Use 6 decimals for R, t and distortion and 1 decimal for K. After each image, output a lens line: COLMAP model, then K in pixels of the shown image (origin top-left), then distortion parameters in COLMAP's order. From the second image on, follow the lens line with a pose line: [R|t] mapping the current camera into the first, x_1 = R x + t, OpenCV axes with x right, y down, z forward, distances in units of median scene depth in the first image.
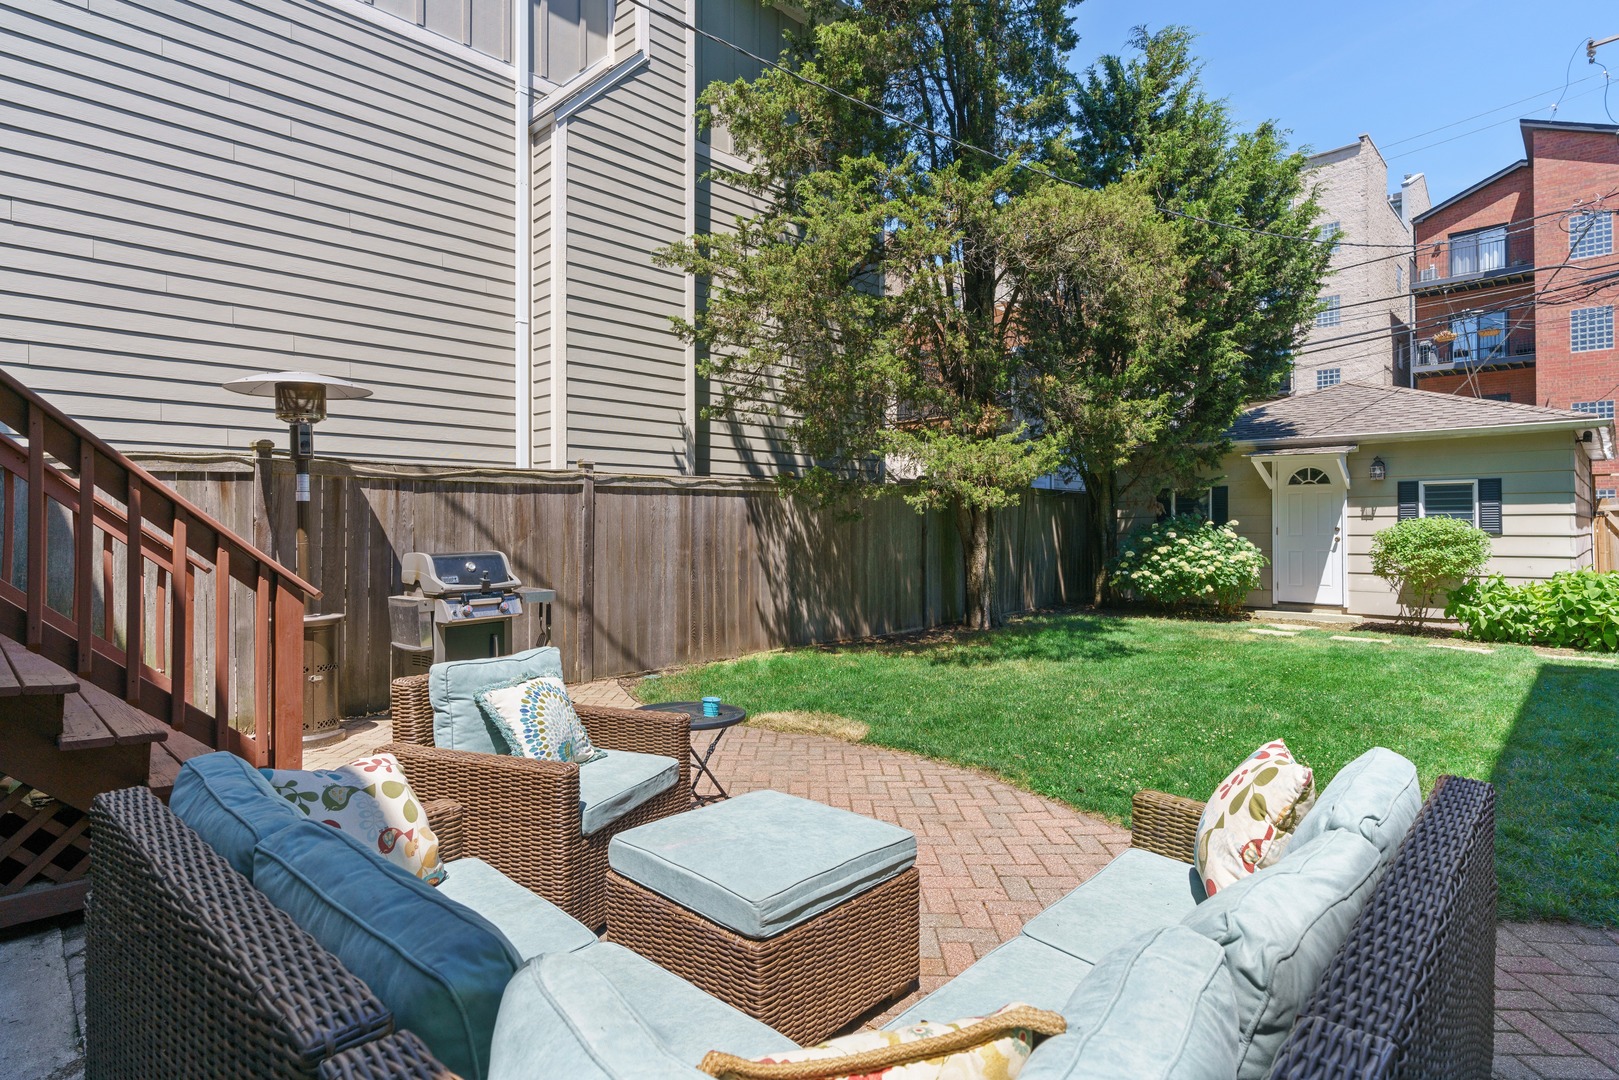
lens RADIAL K [[844.3, 0, 809.7], [0, 844.3, 533.6], [0, 0, 1]] dist [0.000002, 0.000000]
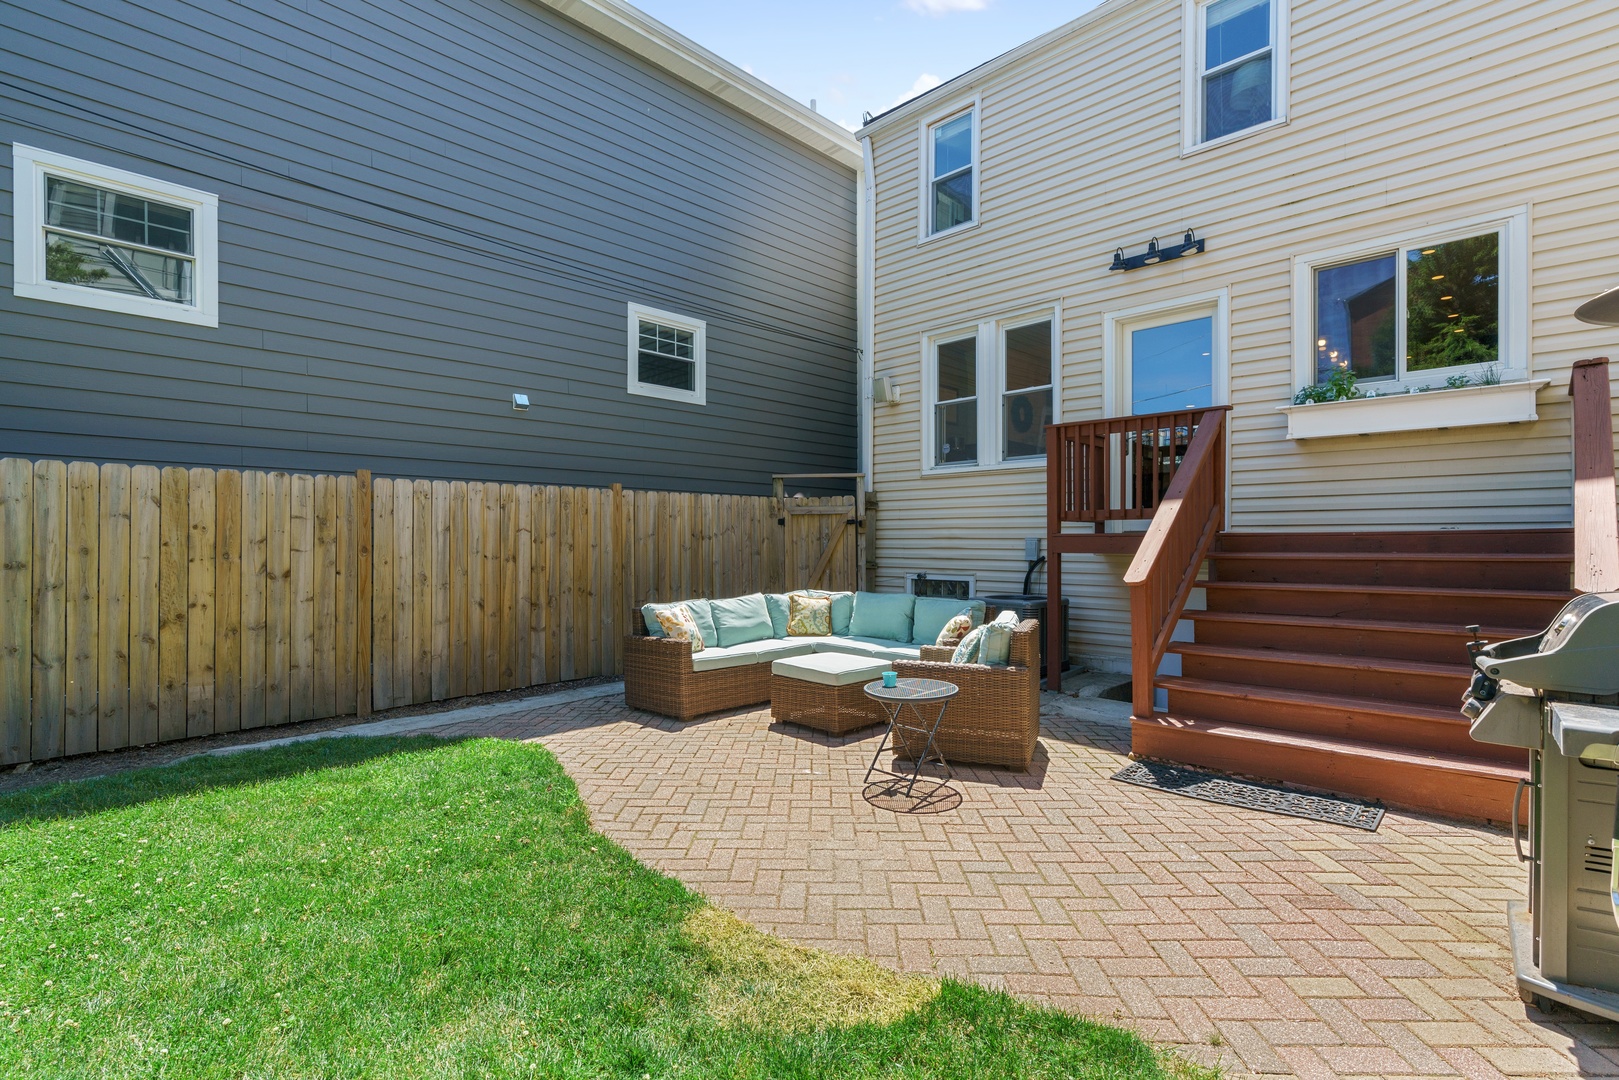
lens RADIAL K [[736.3, 0, 809.4], [0, 736.3, 537.7], [0, 0, 1]] dist [-0.007543, 0.002005]
pose [[-0.999692, 0.000139, 0.024805, -0.021753], [0.000078, 0.999997, -0.002478, -0.001117], [-0.024805, -0.002476, -0.999689, 1.906480]]
